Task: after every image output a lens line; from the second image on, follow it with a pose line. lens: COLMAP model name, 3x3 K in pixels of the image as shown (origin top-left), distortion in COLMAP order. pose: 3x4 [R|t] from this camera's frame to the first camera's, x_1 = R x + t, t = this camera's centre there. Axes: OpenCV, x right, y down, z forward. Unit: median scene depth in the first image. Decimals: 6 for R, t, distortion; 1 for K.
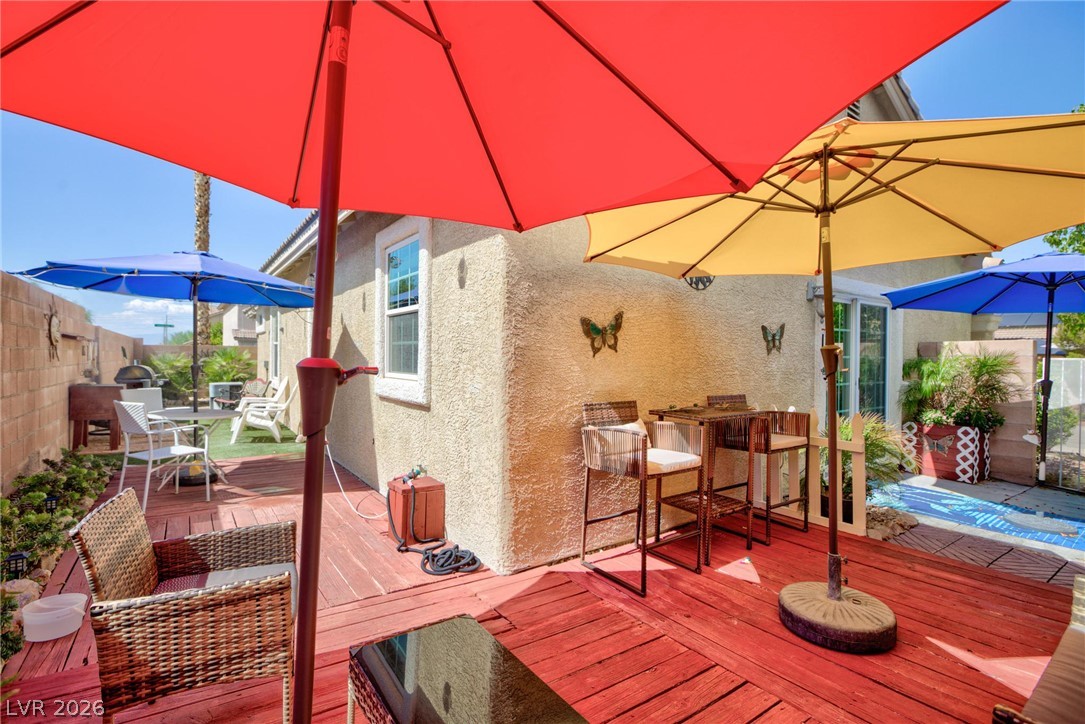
lens RADIAL K [[500.9, 0, 543.7], [0, 500.9, 360.1], [0, 0, 1]] dist [-0.032785, 0.016152]
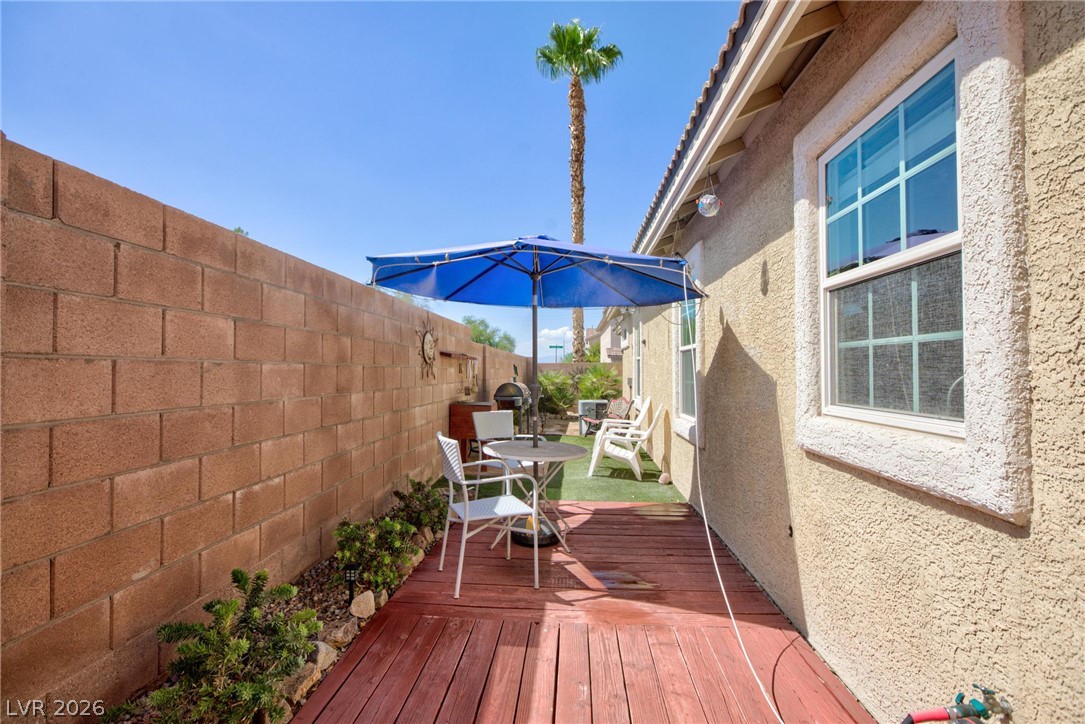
lens RADIAL K [[500.9, 0, 543.7], [0, 500.9, 360.1], [0, 0, 1]] dist [-0.032785, 0.016152]
pose [[0.769212, -0.022038, -0.638614, -0.178132], [0.001948, 0.999481, -0.032144, -0.003513], [0.638991, 0.023482, 0.768856, 0.369145]]
